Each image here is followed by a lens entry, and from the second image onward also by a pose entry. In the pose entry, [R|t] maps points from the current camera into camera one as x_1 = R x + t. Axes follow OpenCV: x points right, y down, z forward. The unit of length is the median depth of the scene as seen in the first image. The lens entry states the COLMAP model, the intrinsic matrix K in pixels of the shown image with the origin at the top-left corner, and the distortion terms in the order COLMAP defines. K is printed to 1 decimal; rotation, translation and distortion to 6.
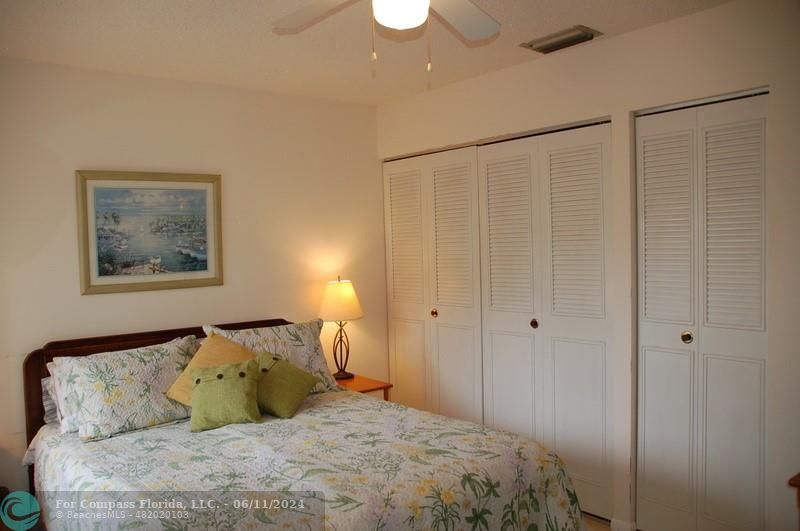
lens RADIAL K [[645.4, 0, 400.0], [0, 645.4, 265.5], [0, 0, 1]] dist [-0.136148, 0.123863]
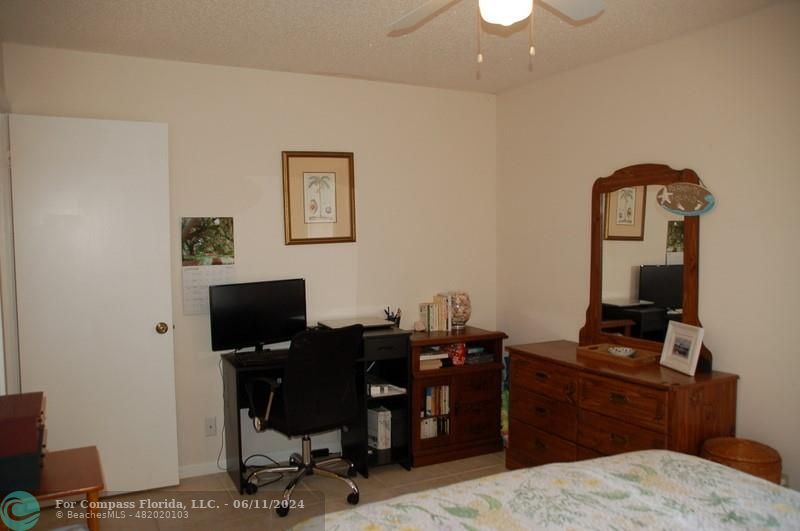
lens RADIAL K [[645.4, 0, 400.0], [0, 645.4, 265.5], [0, 0, 1]] dist [-0.136148, 0.123863]
pose [[-0.977388, 0.026429, 0.209797, -0.033836], [0.044265, 0.995749, 0.080780, -0.051853], [-0.206770, 0.088240, -0.974402, 1.787525]]
